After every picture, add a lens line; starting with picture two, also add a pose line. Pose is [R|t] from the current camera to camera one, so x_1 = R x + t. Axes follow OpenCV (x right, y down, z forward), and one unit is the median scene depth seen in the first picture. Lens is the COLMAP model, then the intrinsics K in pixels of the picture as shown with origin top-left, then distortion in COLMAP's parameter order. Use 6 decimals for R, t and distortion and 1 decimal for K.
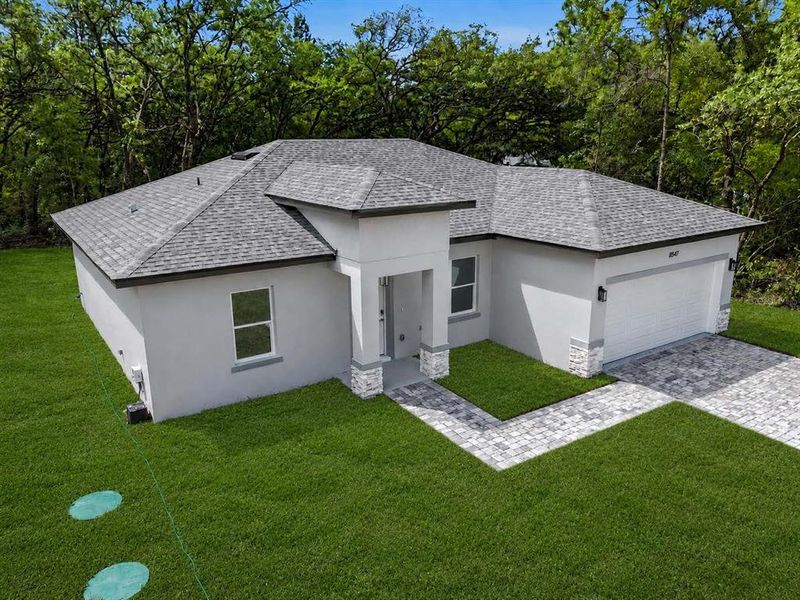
lens RADIAL K [[597.0, 0, 404.3], [0, 597.0, 298.6], [0, 0, 1]] dist [0.061392, -0.000255]
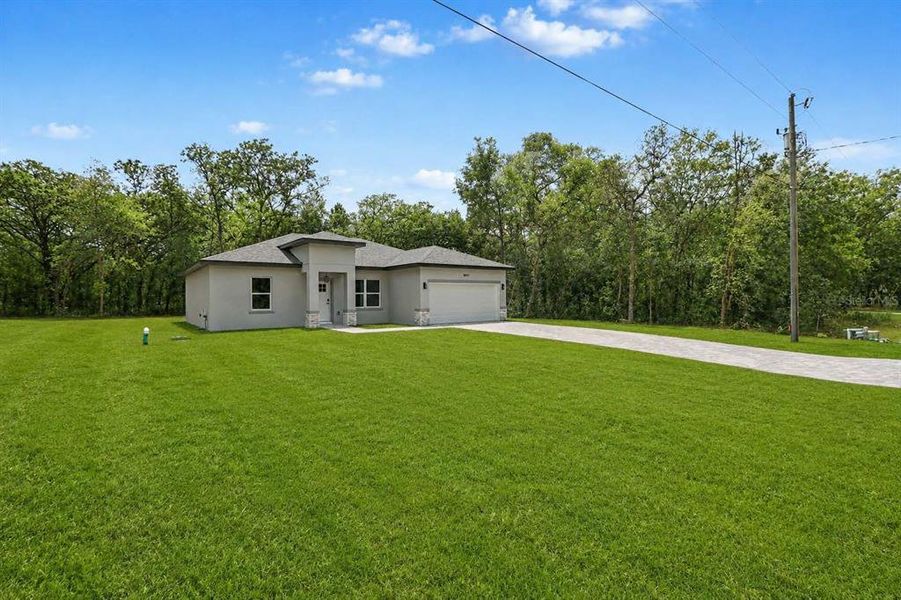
lens RADIAL K [[434.1, 0, 457.6], [0, 434.1, 291.1], [0, 0, 1]] dist [-0.003935, -0.000664]
pose [[0.999050, -0.007415, 0.042945, 0.381319], [0.019270, 0.959010, -0.282715, 0.470684], [-0.039089, 0.283274, 0.958242, -0.547597]]
